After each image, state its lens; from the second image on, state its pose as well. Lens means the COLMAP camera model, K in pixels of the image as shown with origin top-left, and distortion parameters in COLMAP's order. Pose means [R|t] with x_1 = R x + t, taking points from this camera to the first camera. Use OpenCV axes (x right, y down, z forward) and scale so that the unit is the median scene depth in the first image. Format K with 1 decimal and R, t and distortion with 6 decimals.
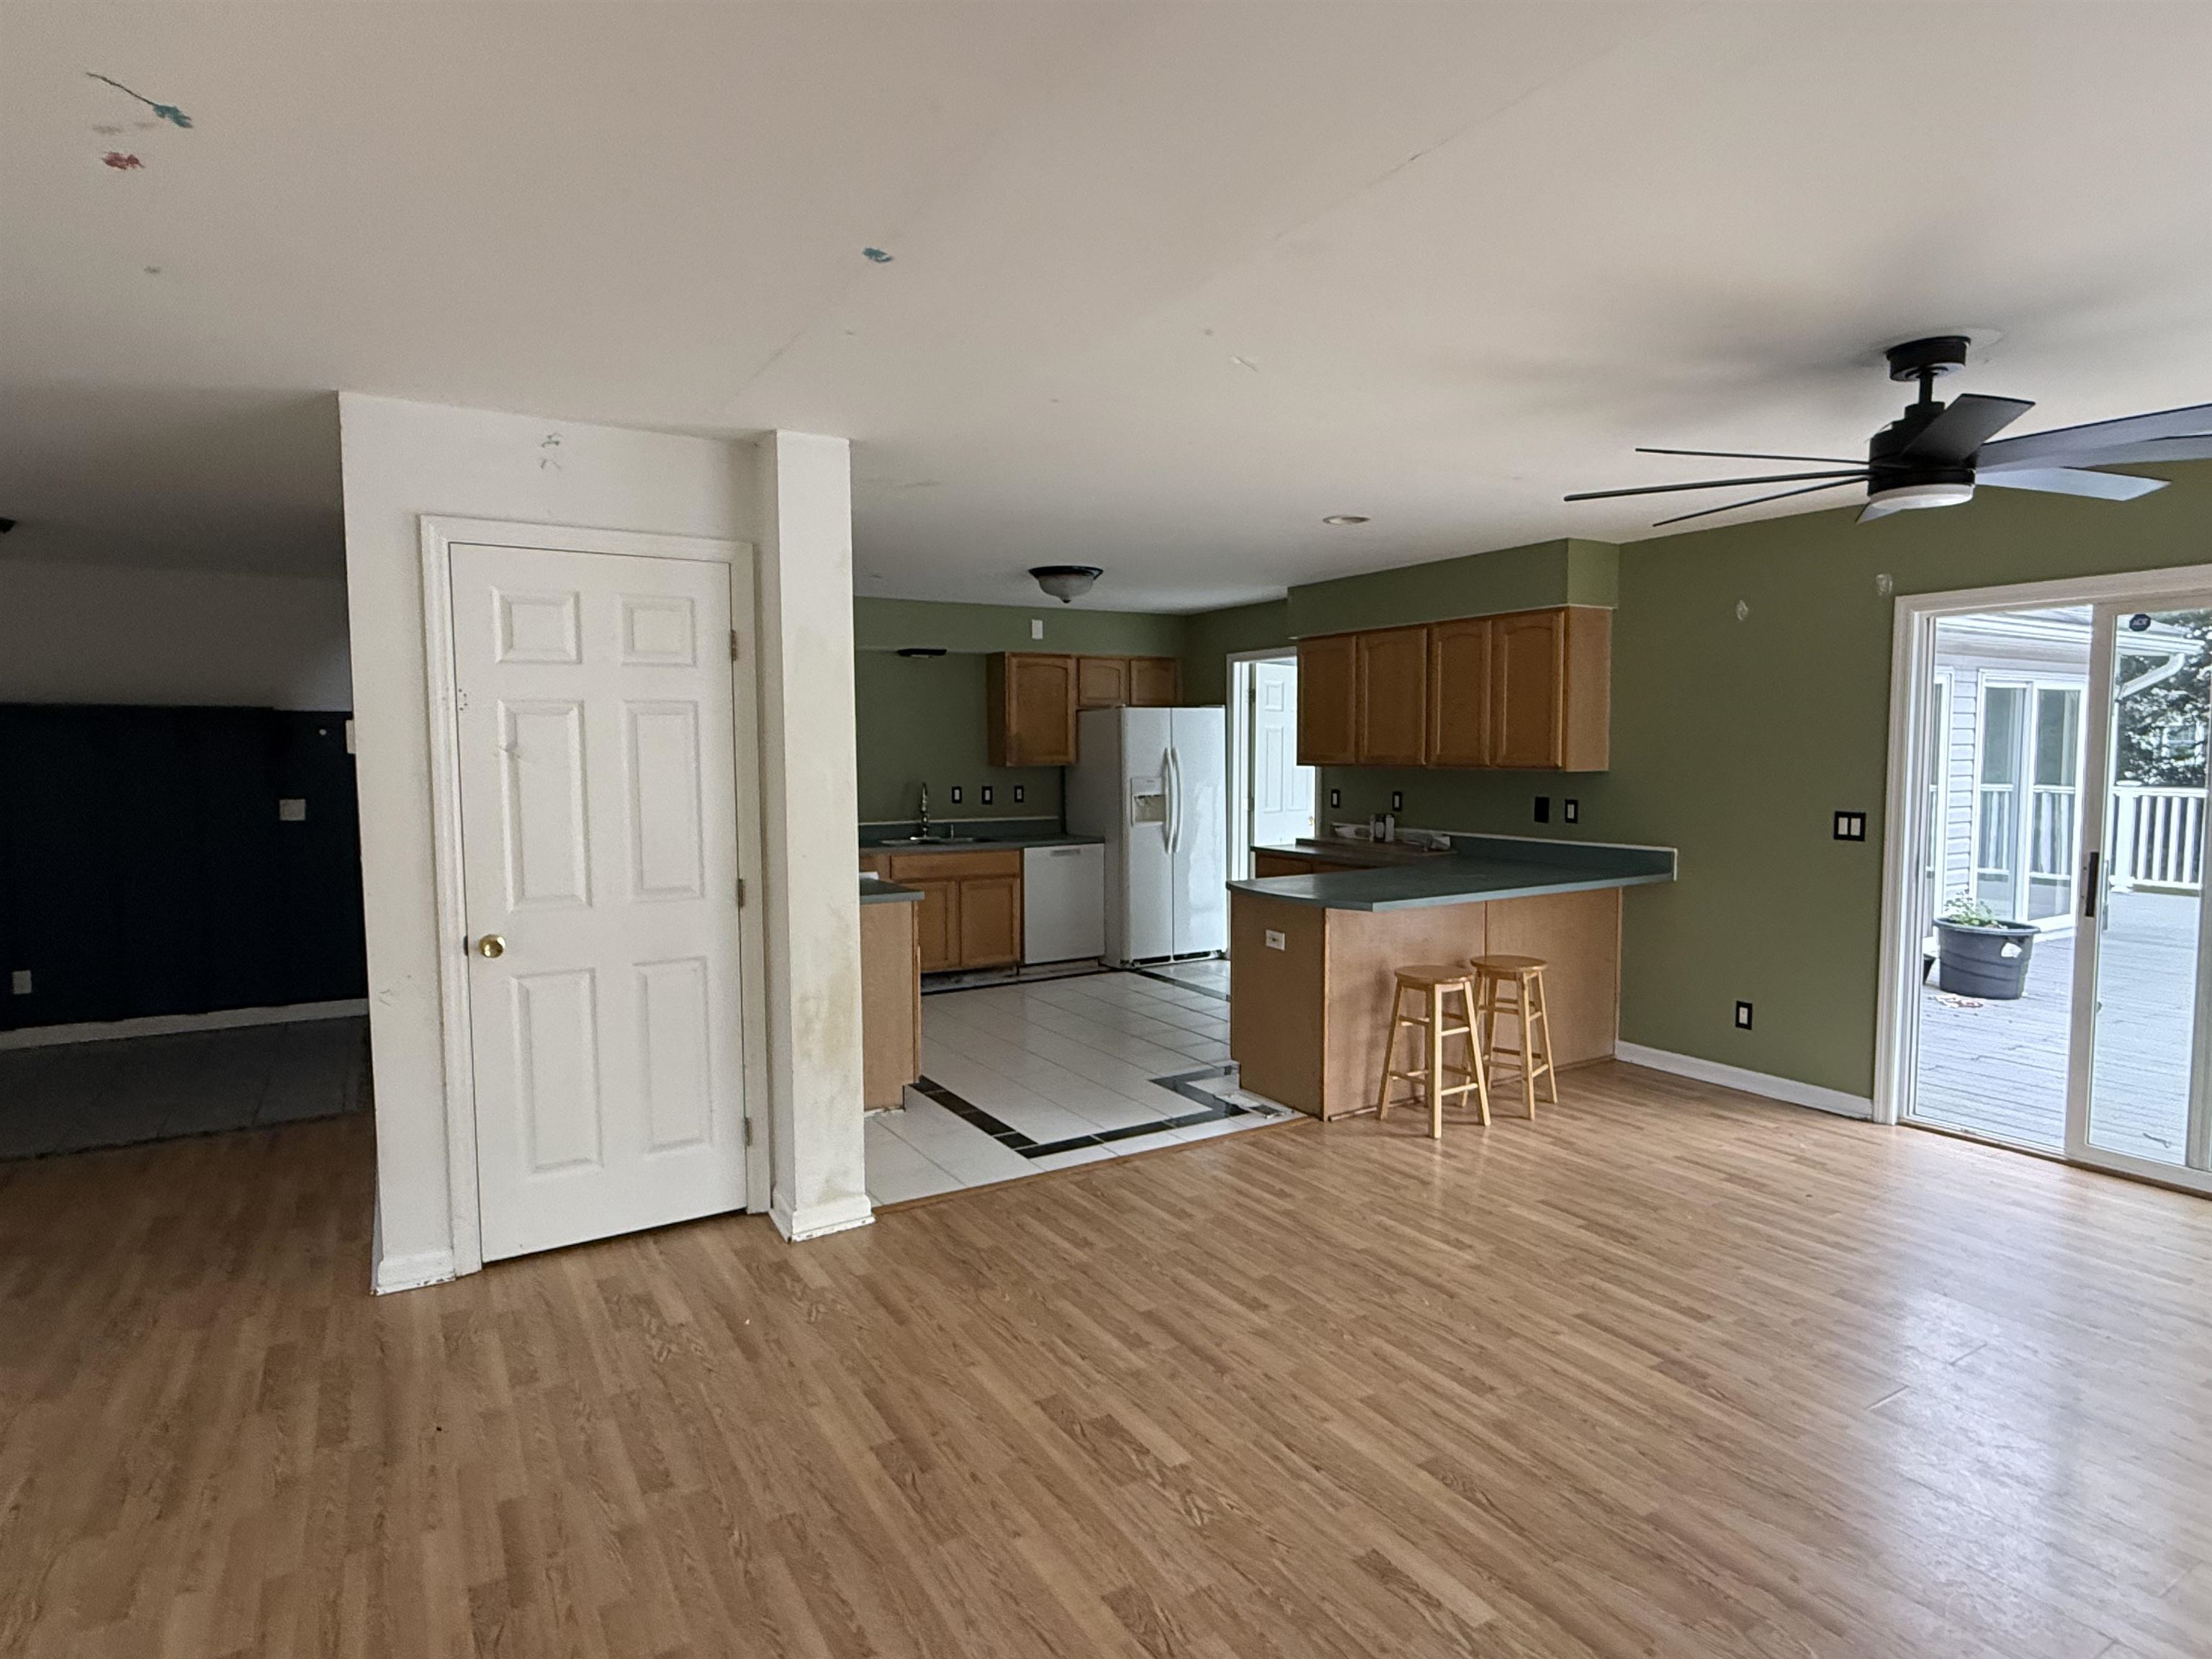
lens RADIAL K [[1220.9, 0, 1106.0], [0, 1220.9, 829.5], [0, 0, 1]] dist [0.032468, -0.000129]
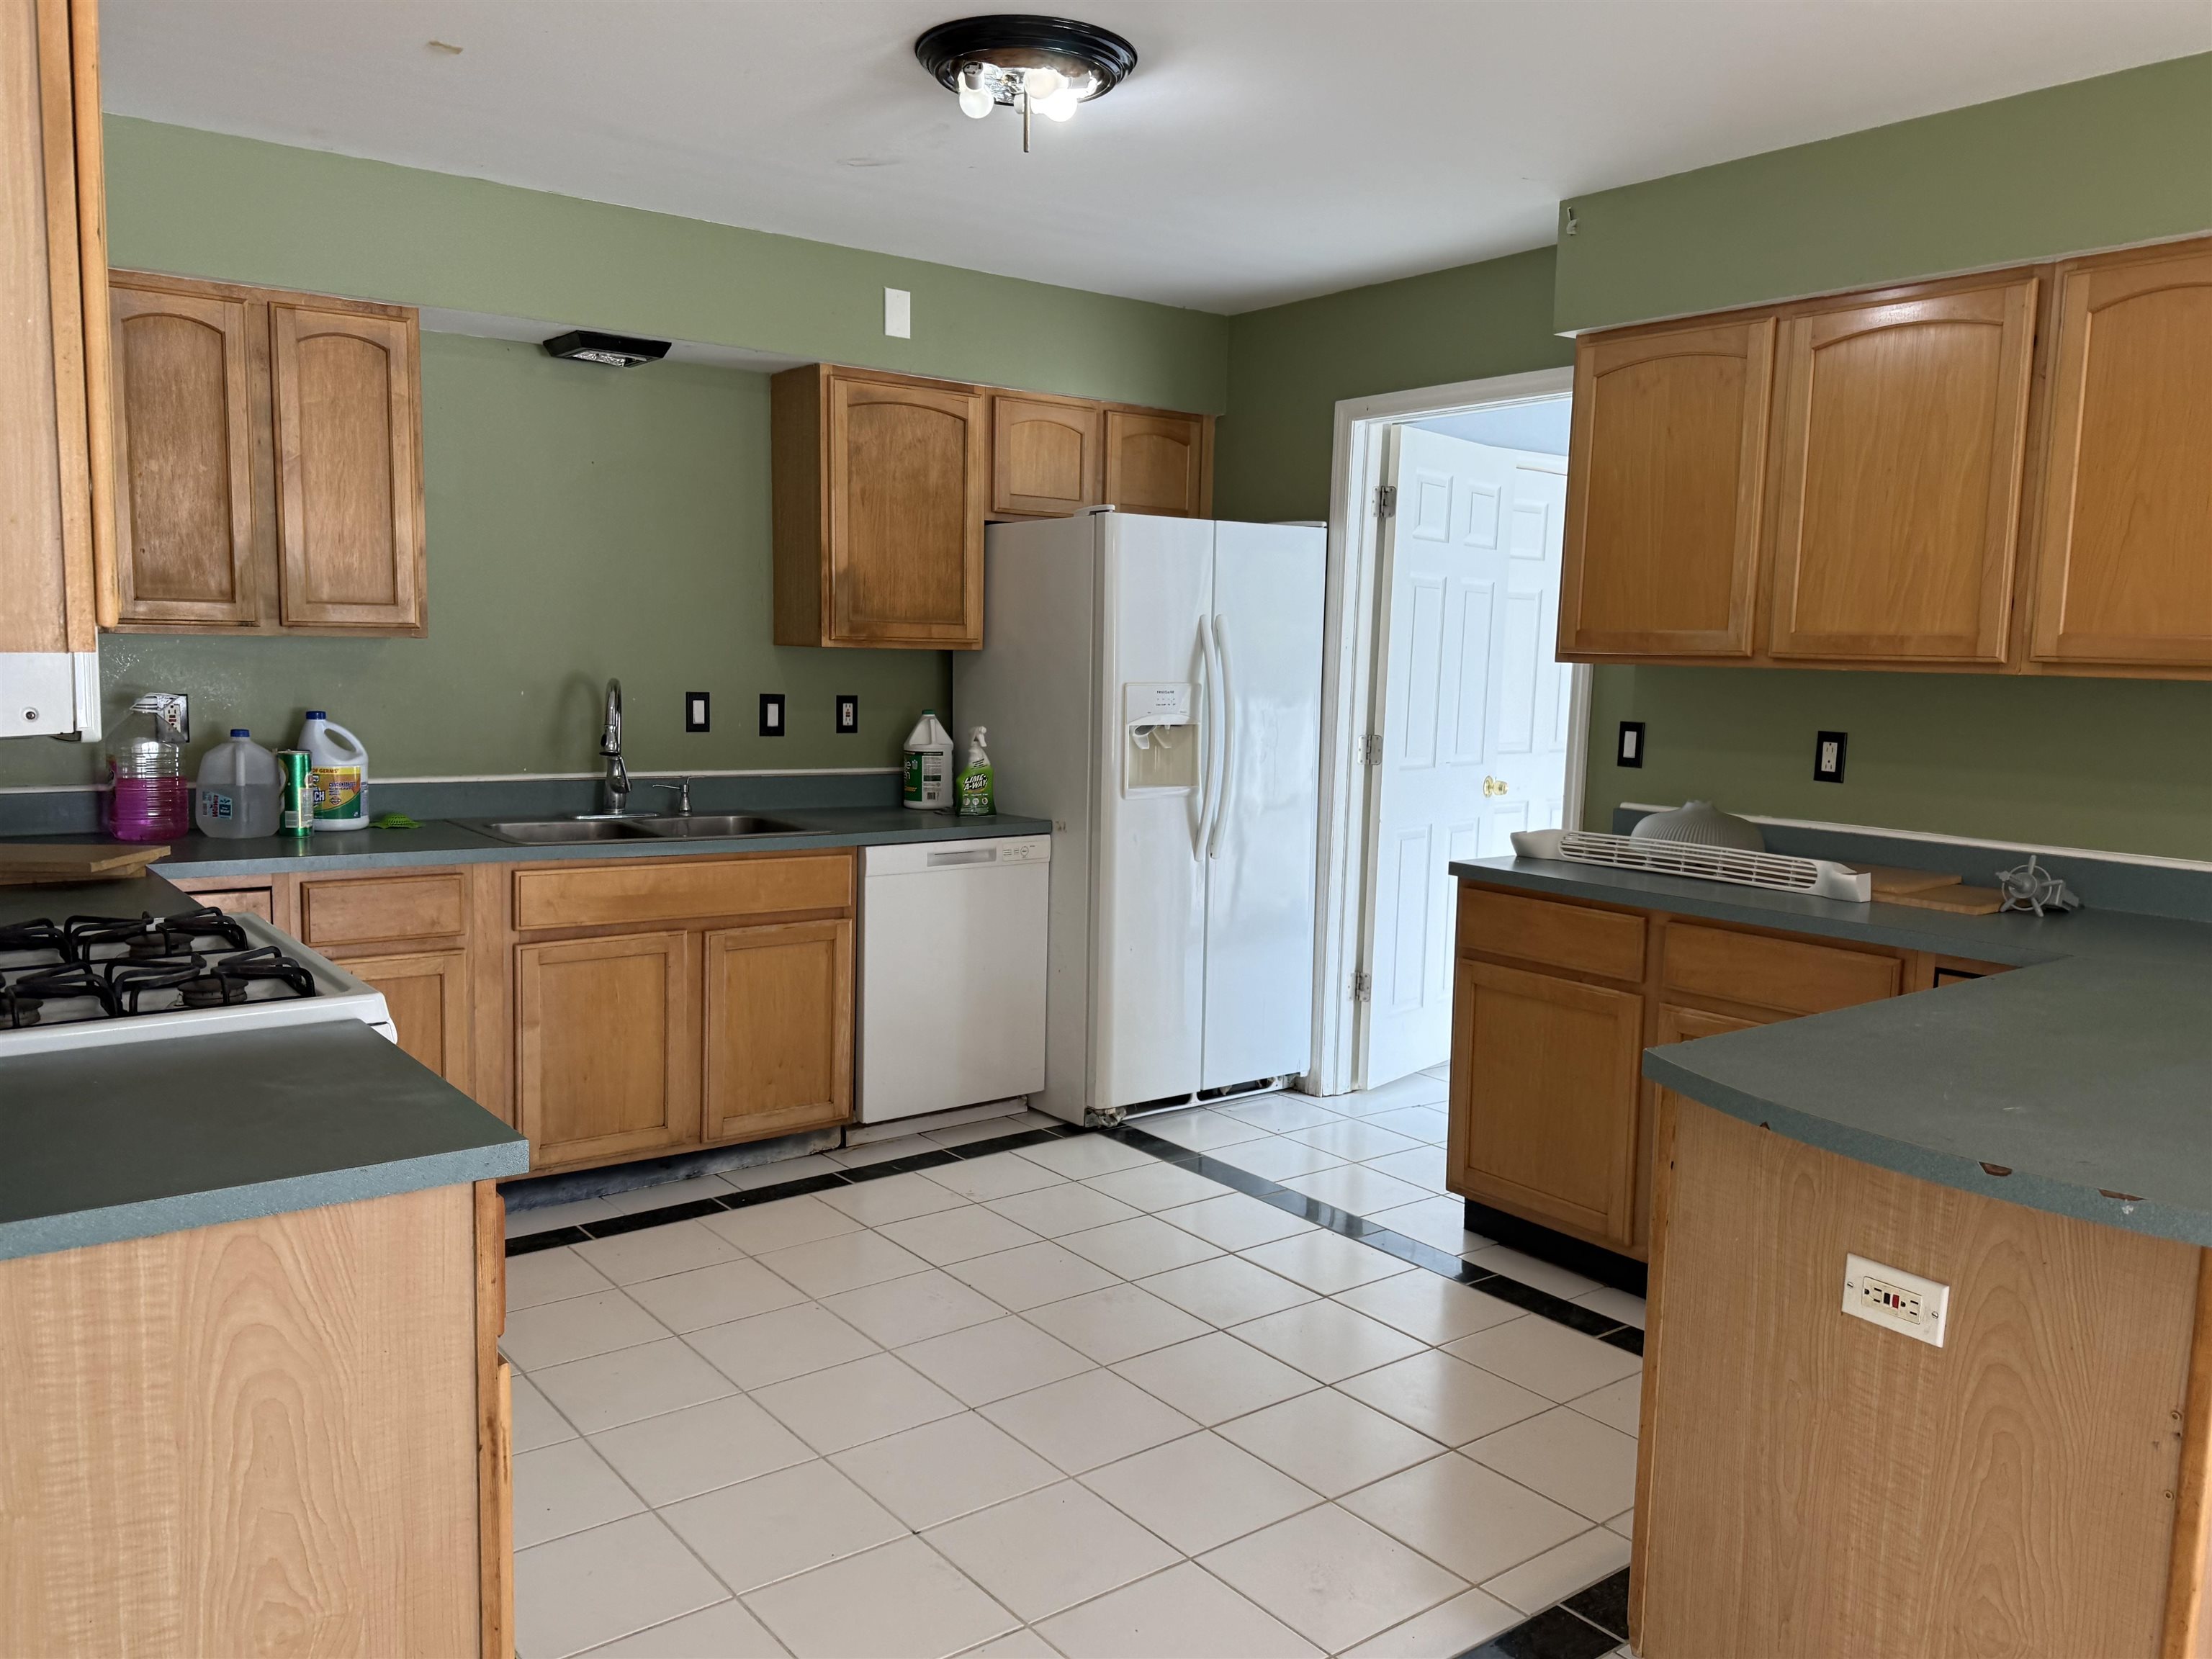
lens RADIAL K [[1688.0, 0, 1106.0], [0, 1688.0, 829.5], [0, 0, 1]] dist [0.070989, -0.052031]
pose [[0.993440, 0.014316, 0.113452, -0.049473], [-0.019322, 0.998882, 0.043150, -0.016431], [-0.112707, -0.045059, 0.992606, 0.415084]]
